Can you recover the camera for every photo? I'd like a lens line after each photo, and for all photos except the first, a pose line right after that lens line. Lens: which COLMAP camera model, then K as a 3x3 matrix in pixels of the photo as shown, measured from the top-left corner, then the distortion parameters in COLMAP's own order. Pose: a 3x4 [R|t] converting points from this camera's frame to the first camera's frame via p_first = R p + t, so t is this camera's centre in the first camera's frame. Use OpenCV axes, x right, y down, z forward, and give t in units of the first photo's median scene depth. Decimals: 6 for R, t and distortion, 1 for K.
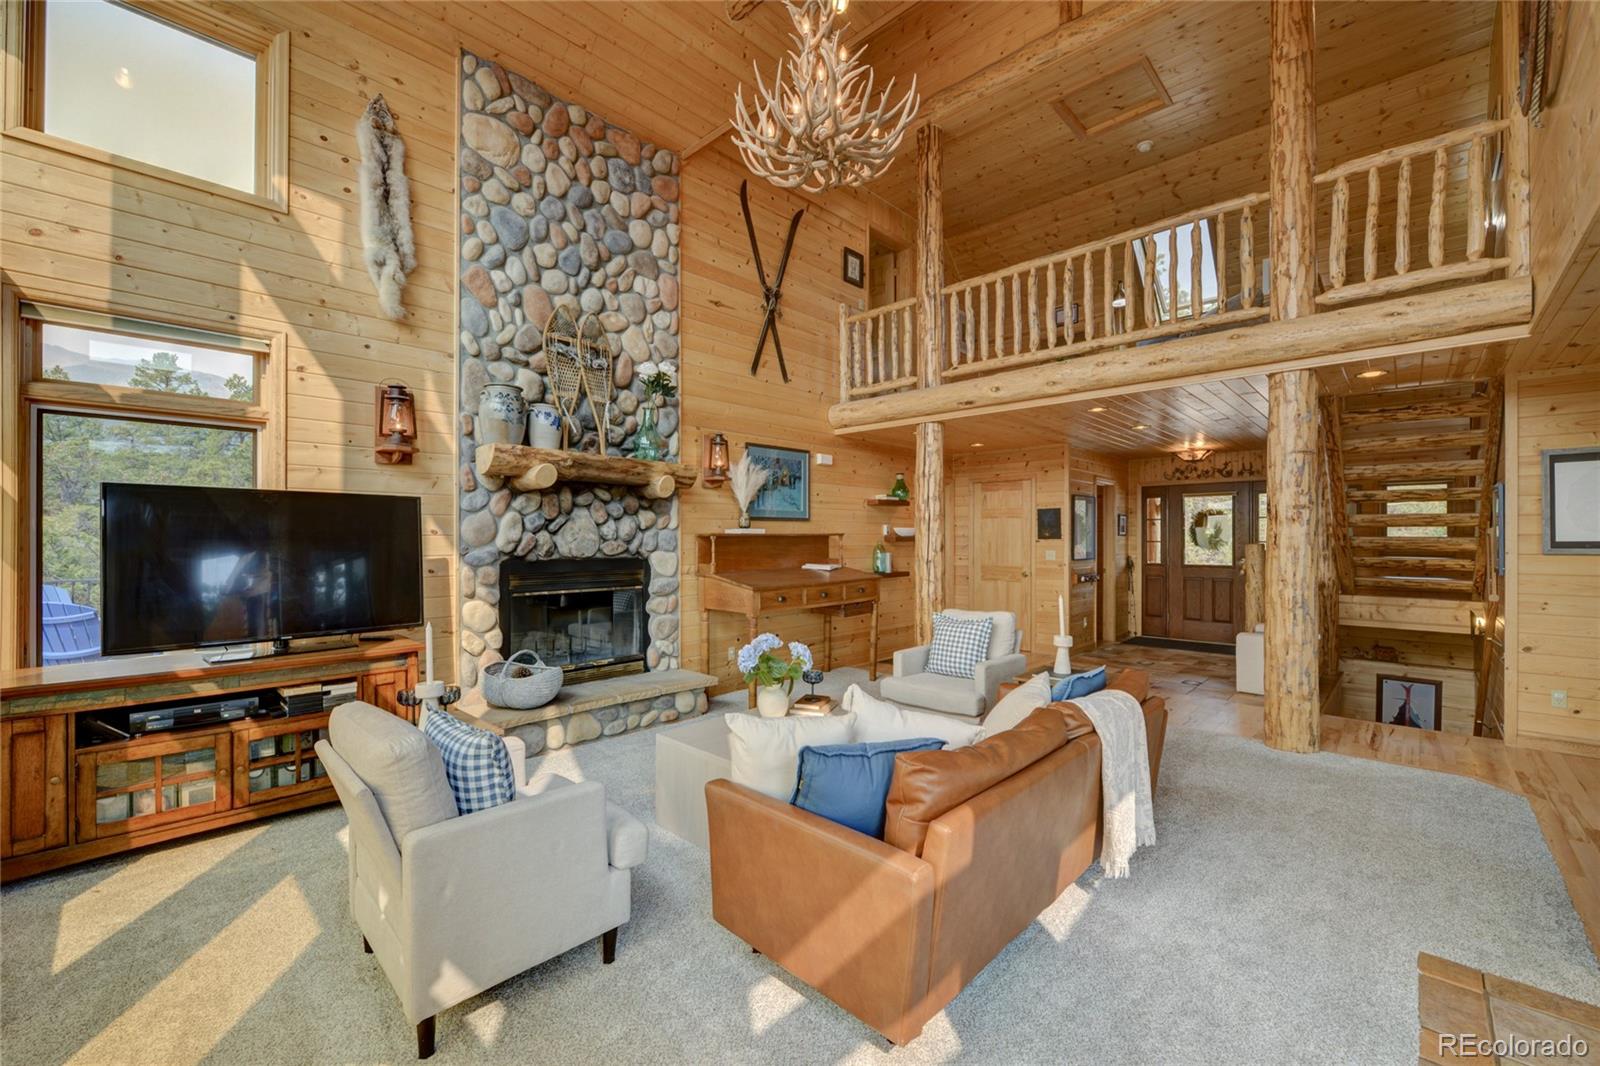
lens RADIAL K [[662.3, 0, 790.3], [0, 662.3, 531.4], [0, 0, 1]] dist [-0.000371, 0.000002]
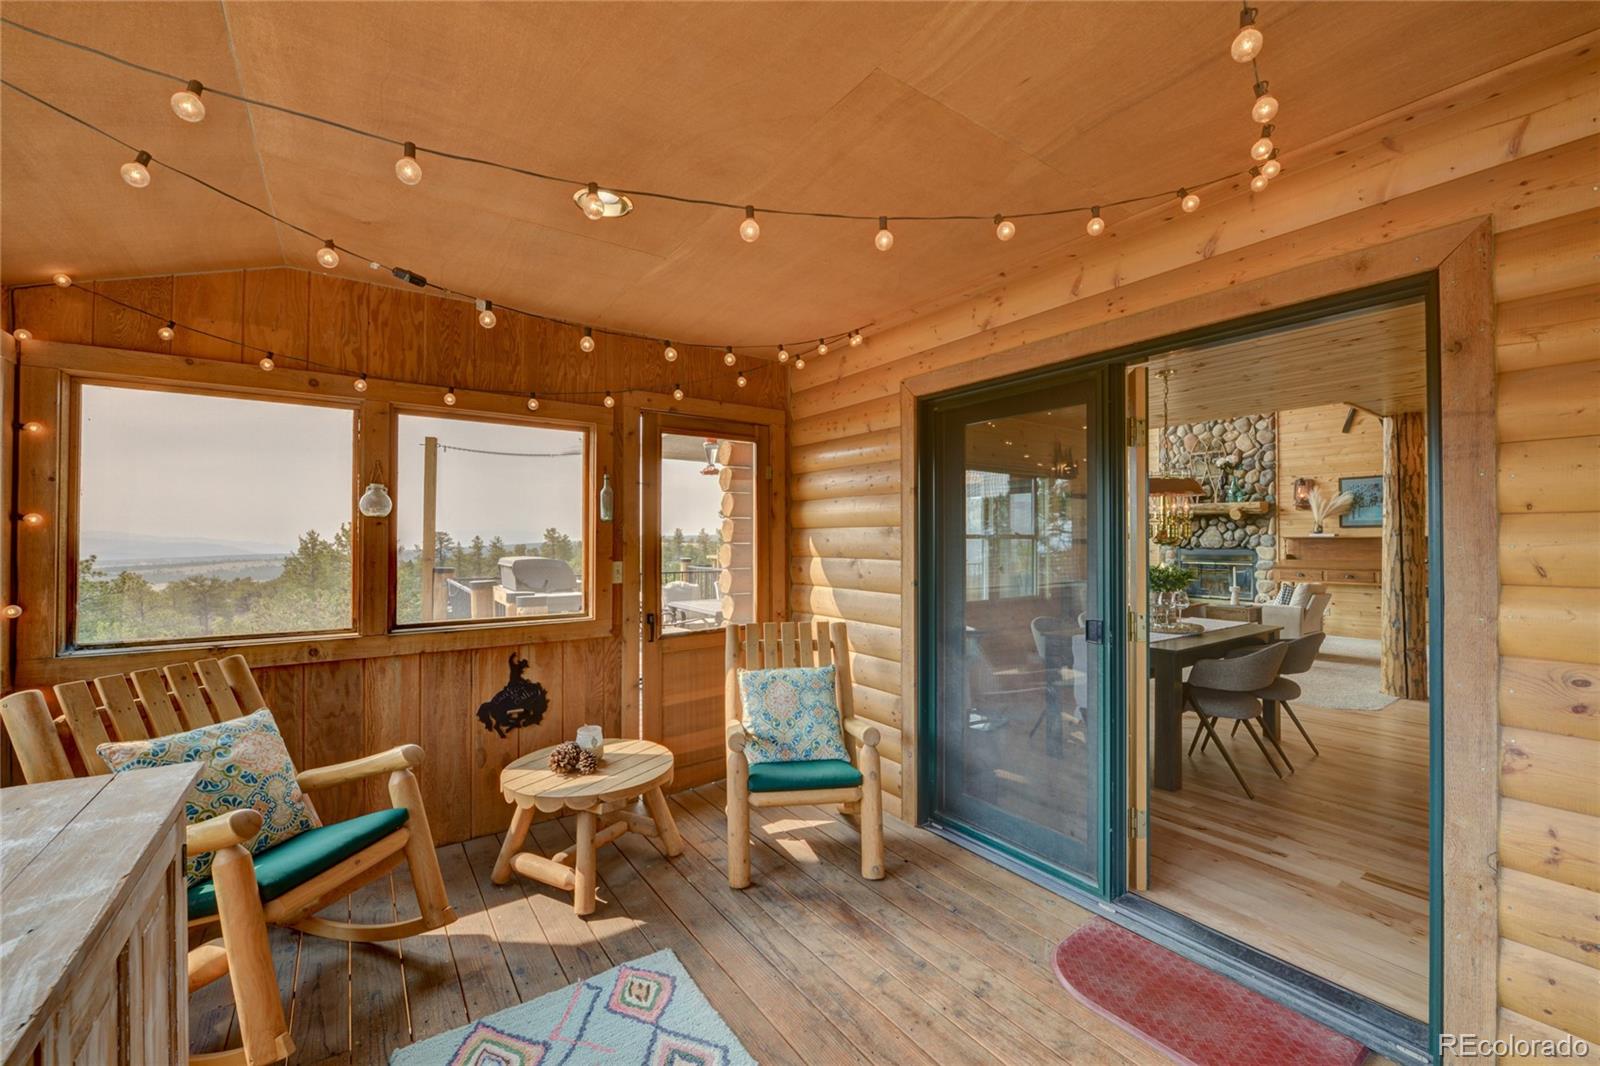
lens RADIAL K [[646.4, 0, 837.3], [0, 646.4, 534.1], [0, 0, 1]] dist [-0.000498, -0.000168]
pose [[-0.143332, -0.011269, -0.989611, 1.875836], [0.007824, 0.999891, -0.012519, 0.008396], [0.989644, -0.009537, -0.143228, 0.059208]]
